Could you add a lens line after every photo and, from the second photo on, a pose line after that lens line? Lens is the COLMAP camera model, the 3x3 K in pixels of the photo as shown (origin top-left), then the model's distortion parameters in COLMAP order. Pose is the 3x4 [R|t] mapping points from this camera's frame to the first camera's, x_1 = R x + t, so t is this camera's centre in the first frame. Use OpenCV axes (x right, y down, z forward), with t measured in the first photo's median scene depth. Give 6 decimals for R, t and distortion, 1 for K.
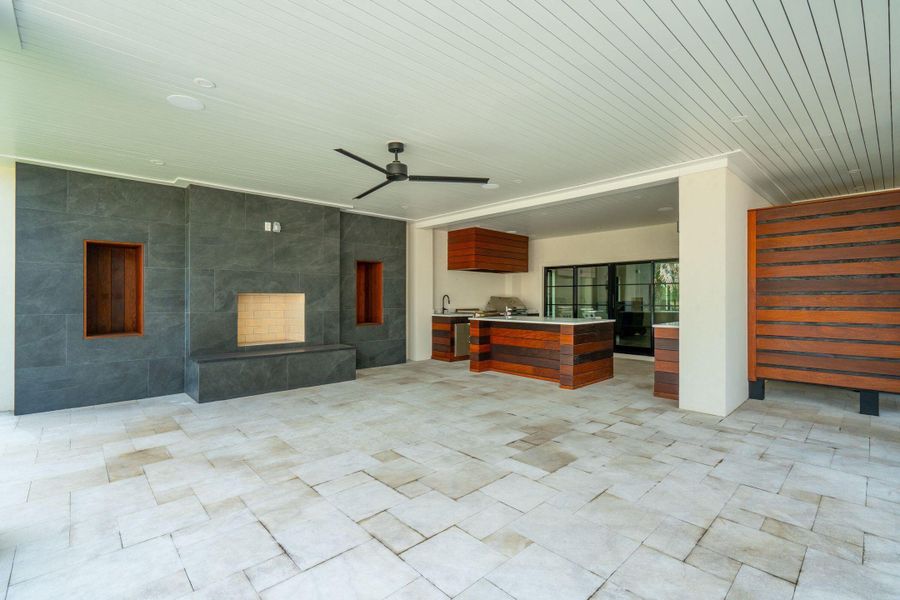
lens RADIAL K [[412.9, 0, 450.8], [0, 412.9, 303.6], [0, 0, 1]] dist [-0.001695, 0.000097]
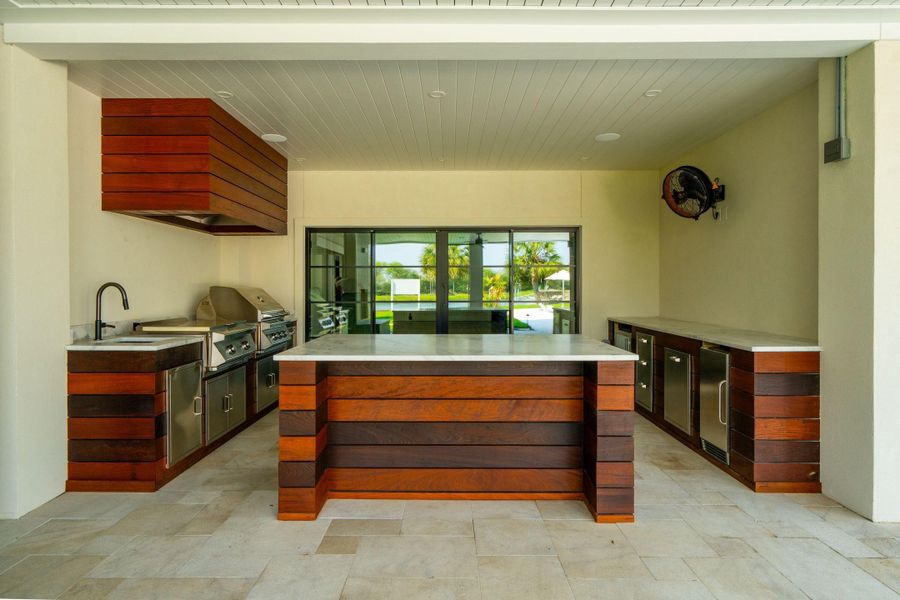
lens RADIAL K [[533.5, 0, 447.7], [0, 533.5, 292.9], [0, 0, 1]] dist [-0.003081, -0.000384]
pose [[0.684217, -0.009100, 0.729222, -0.140131], [0.011596, 0.999931, 0.001598, -0.011134], [-0.729186, 0.007362, 0.684276, 0.518984]]
